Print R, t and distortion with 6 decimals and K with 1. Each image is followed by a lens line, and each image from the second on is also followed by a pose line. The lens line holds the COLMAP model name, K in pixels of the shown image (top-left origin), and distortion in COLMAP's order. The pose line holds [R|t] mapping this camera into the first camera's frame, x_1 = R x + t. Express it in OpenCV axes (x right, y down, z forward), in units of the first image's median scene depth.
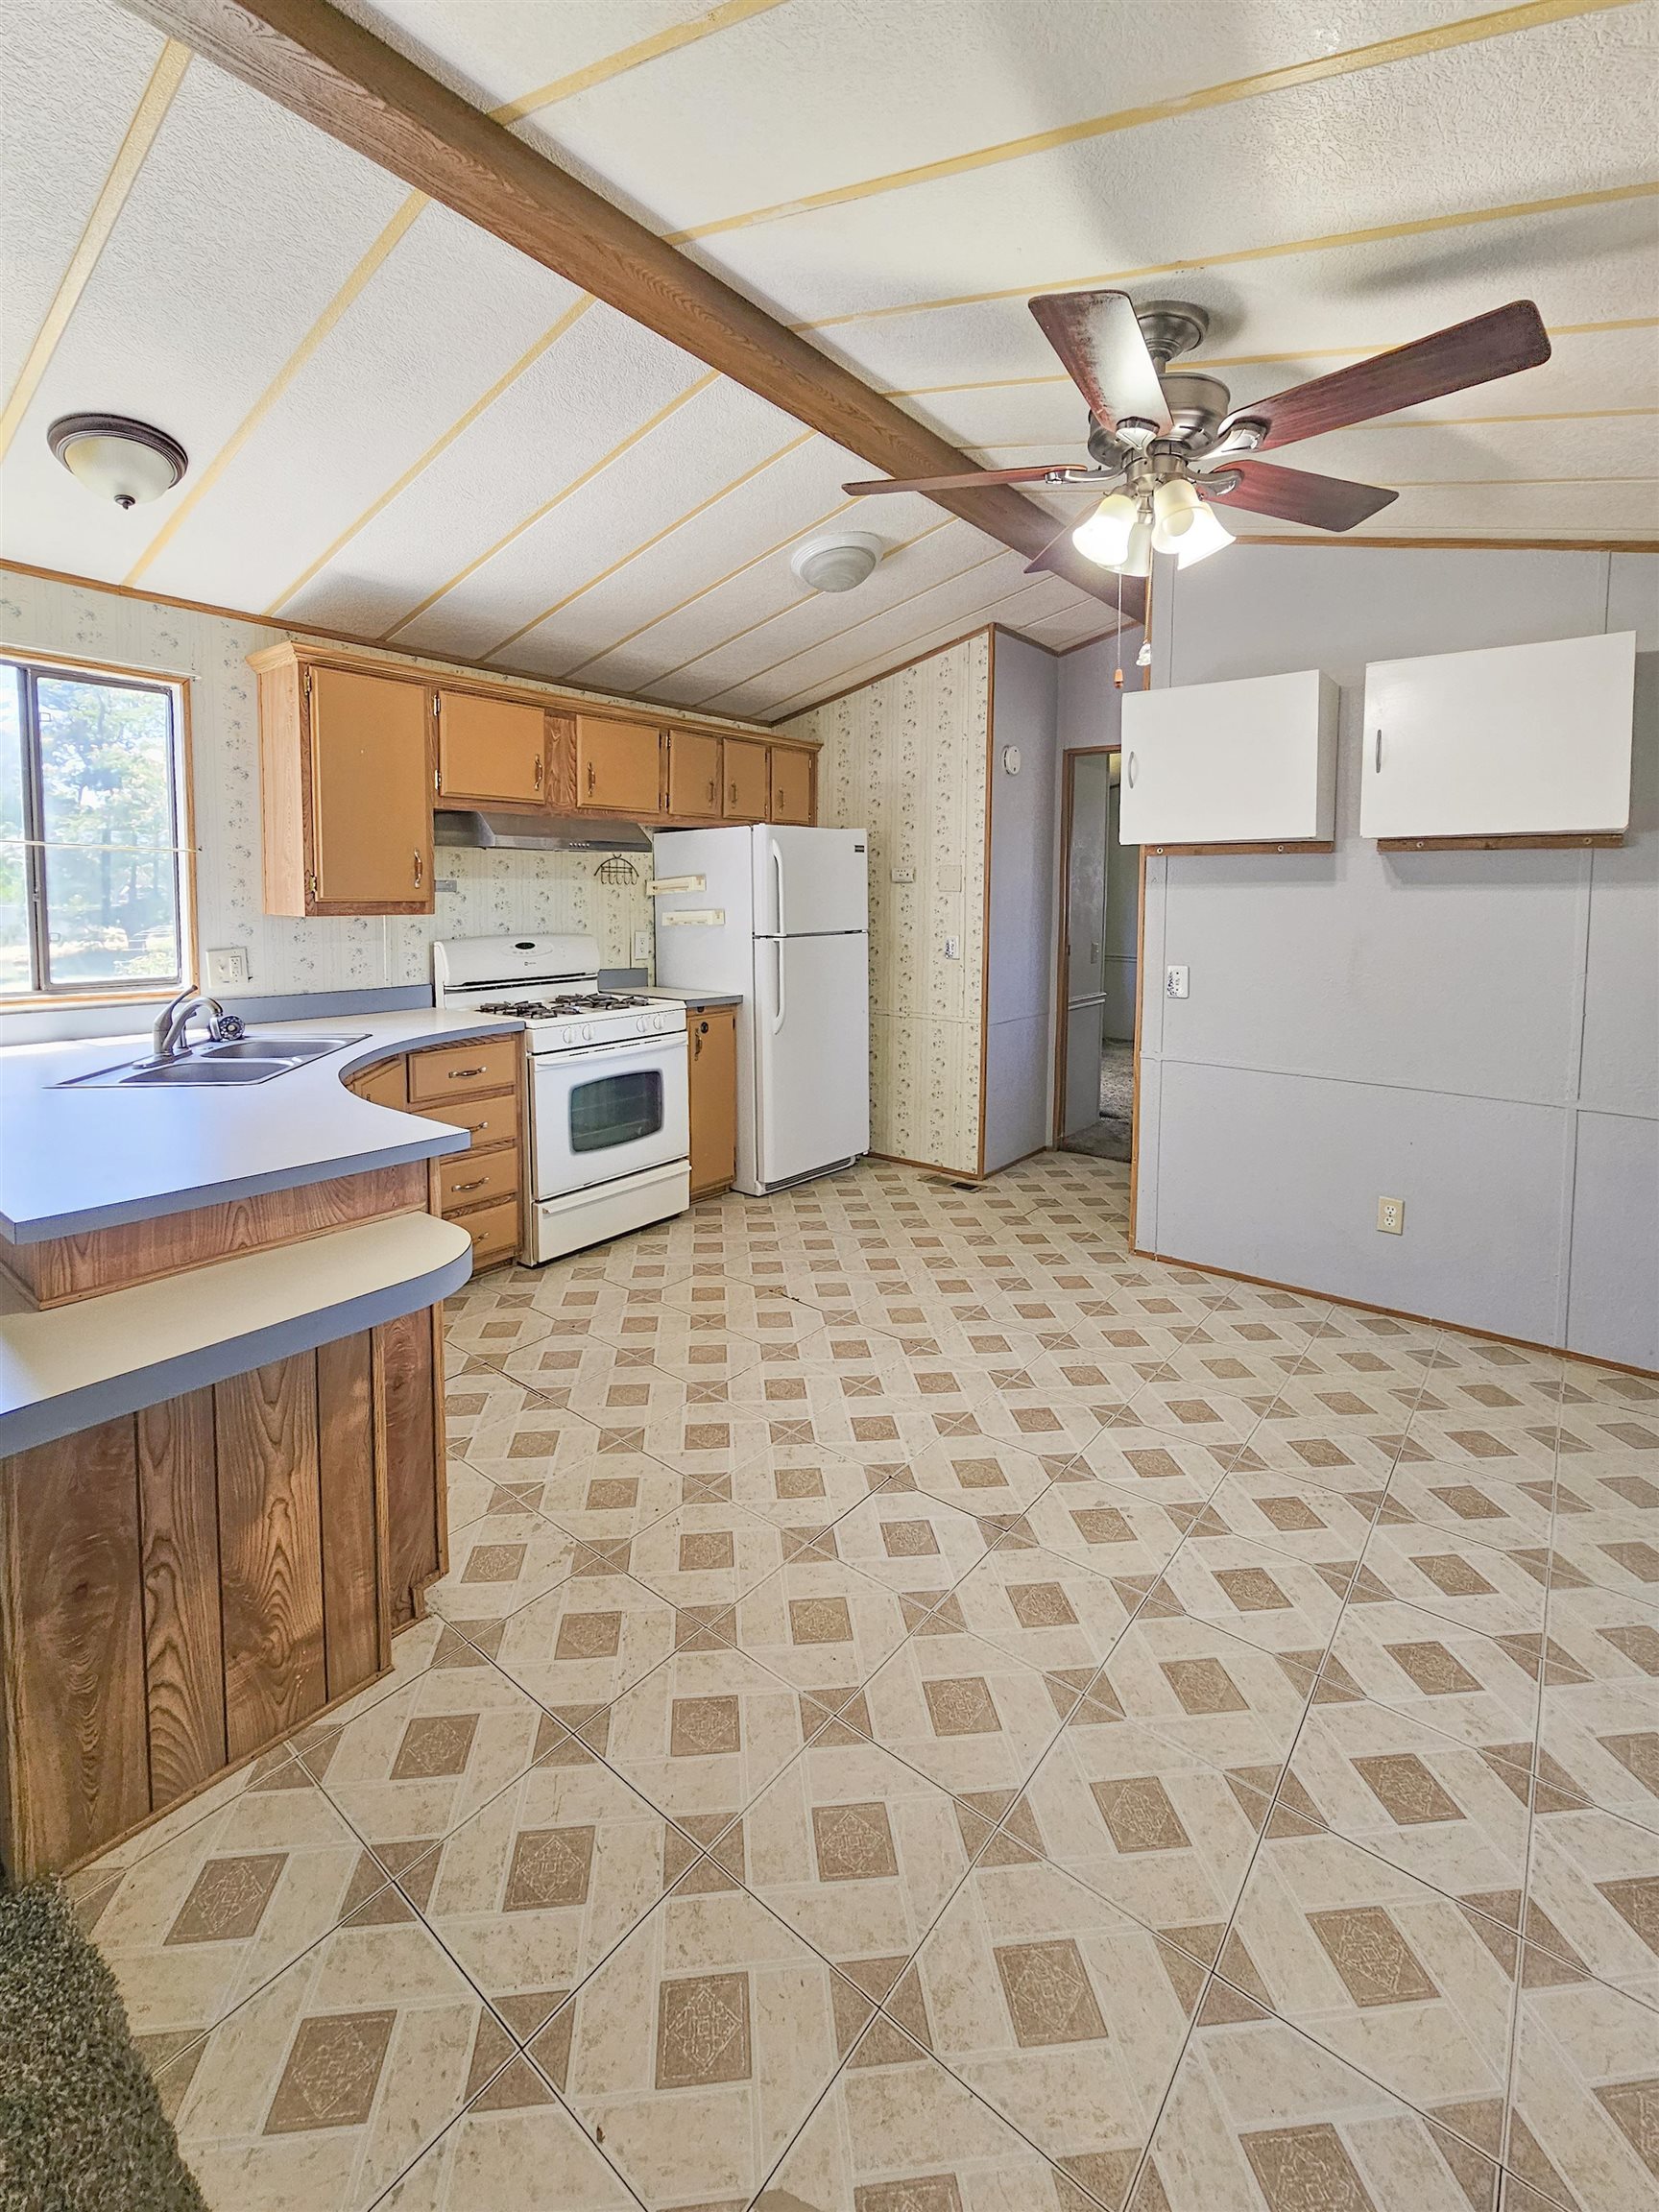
lens RADIAL K [[899.3, 0, 826.1], [0, 899.3, 936.9], [0, 0, 1]] dist [-0.003276, -0.000750]
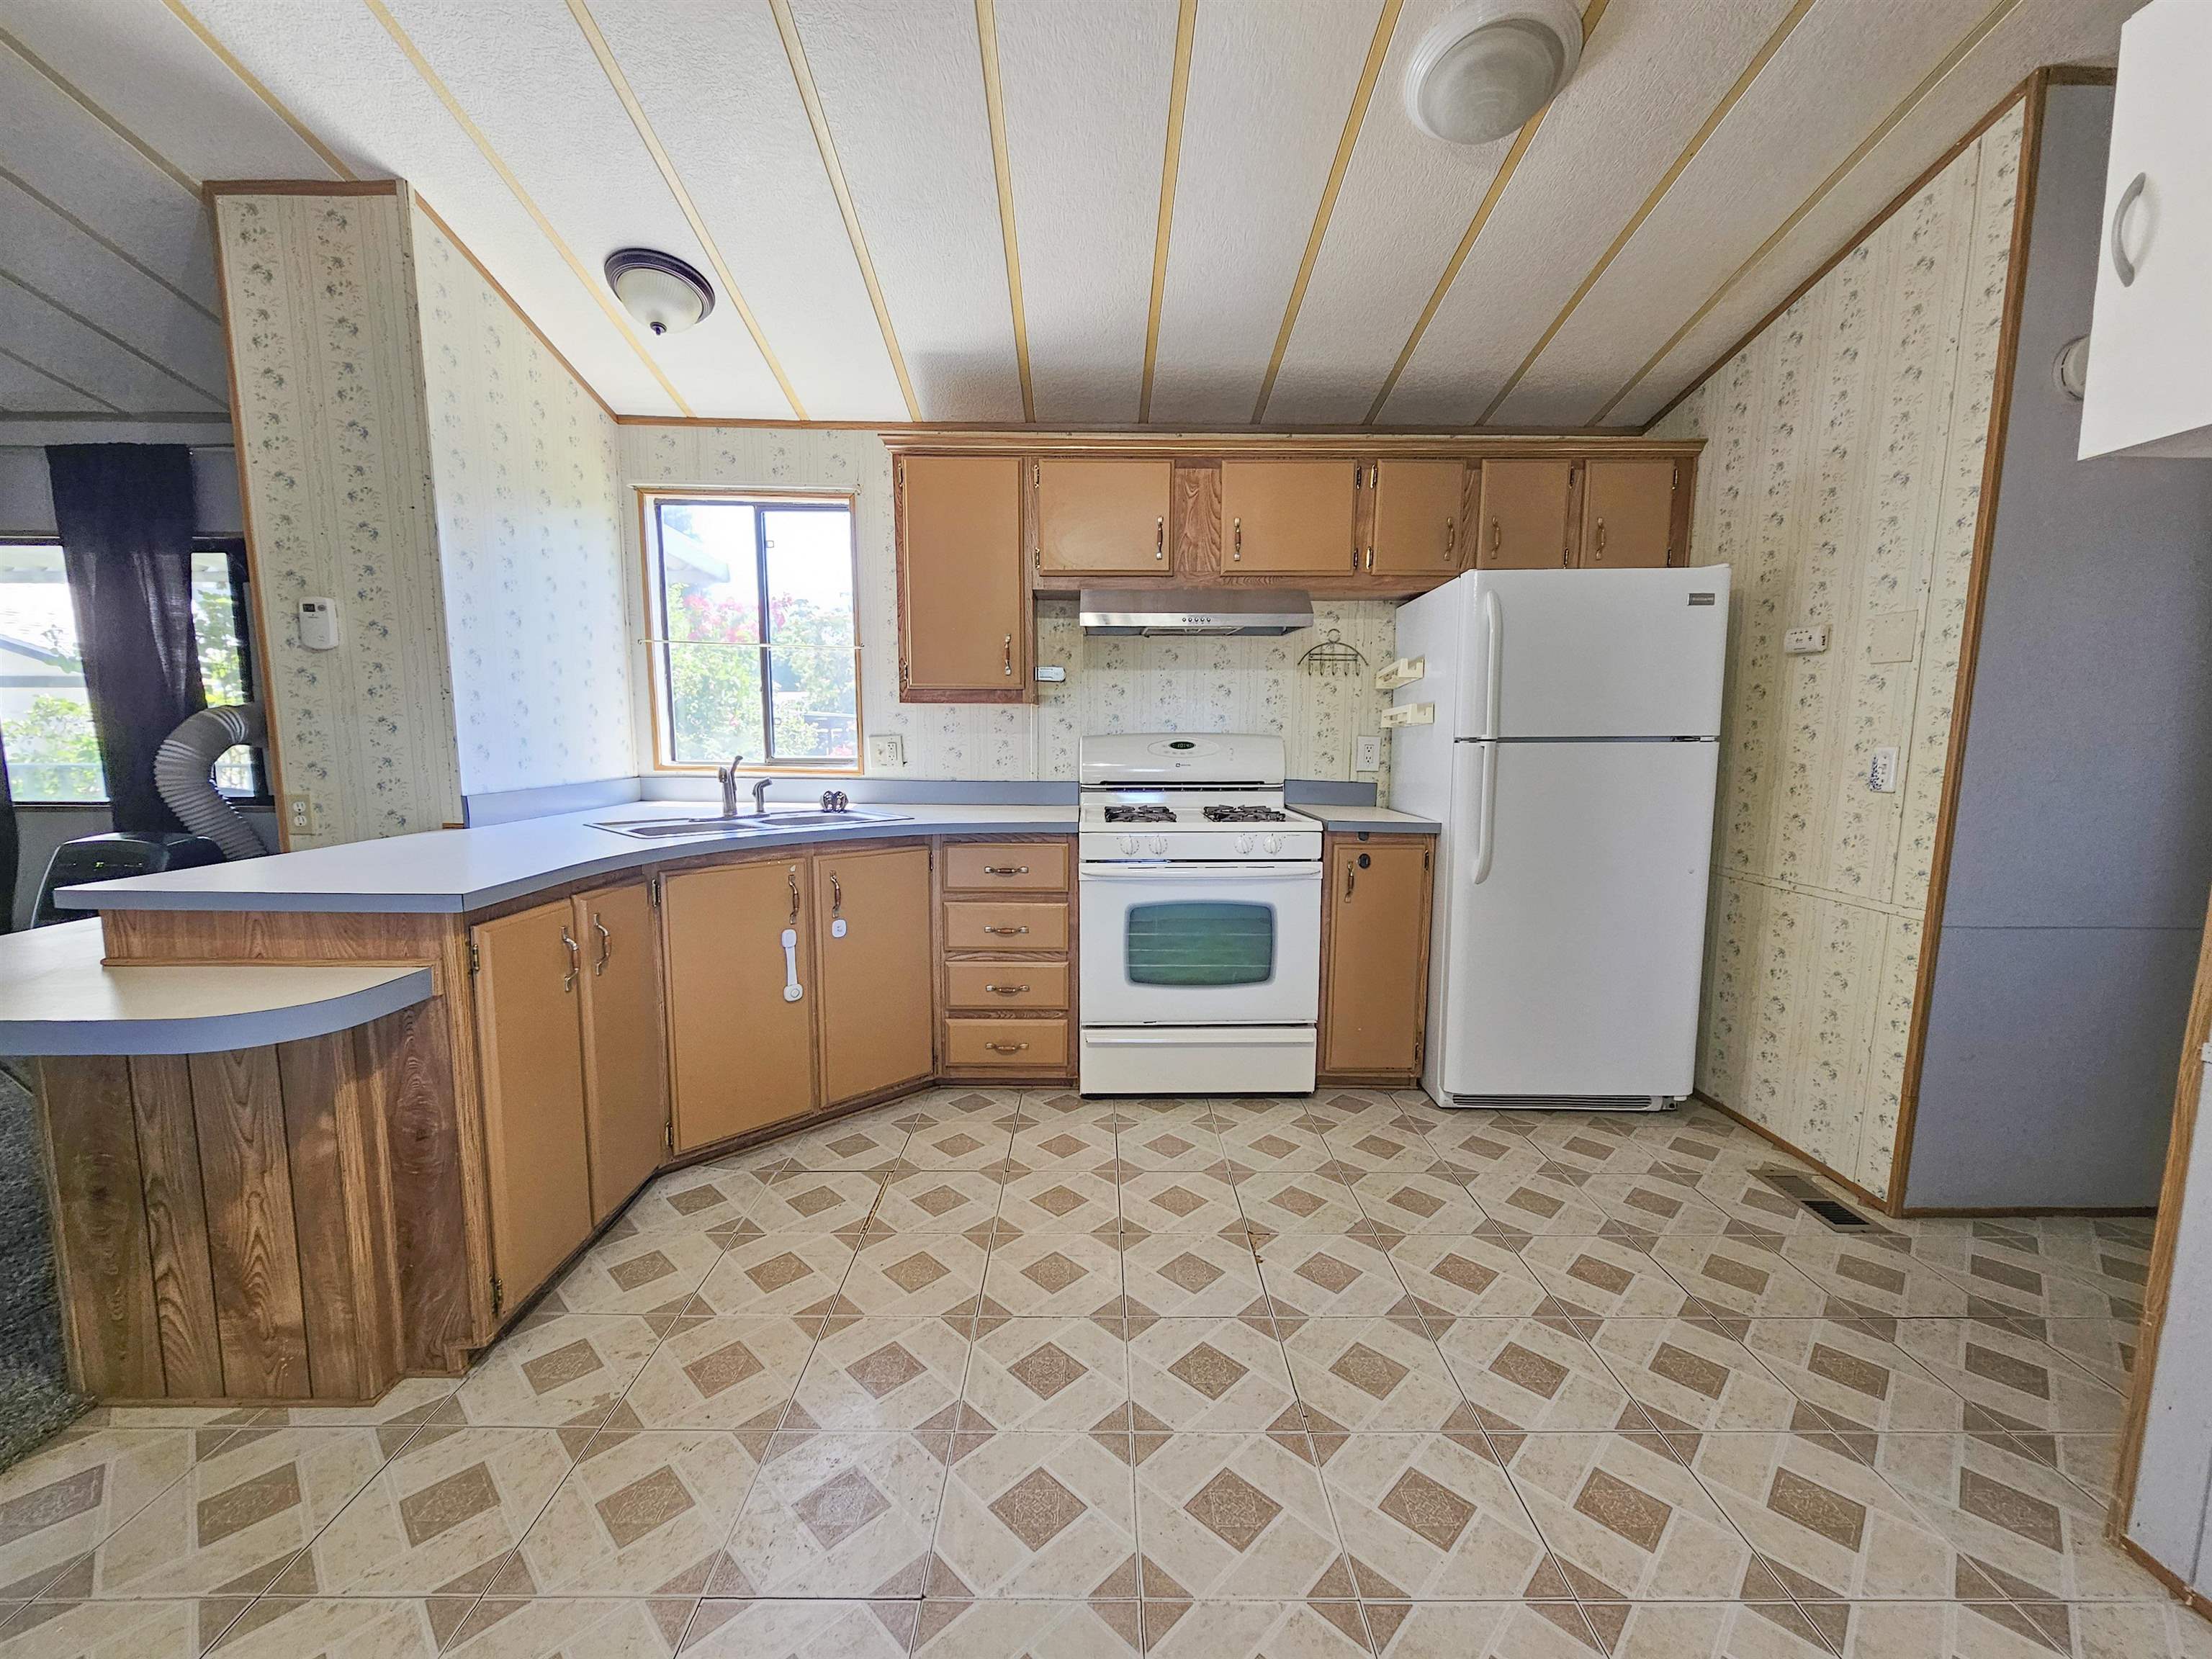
lens RADIAL K [[894.0, 0, 1106.0], [0, 894.0, 829.5], [0, 0, 1]] dist [-0.000765, -0.000250]
pose [[0.653657, 0.084703, -0.752036, 0.290745], [-0.034834, 0.996031, 0.081907, 0.023451], [0.755989, -0.027343, 0.654013, 0.378349]]
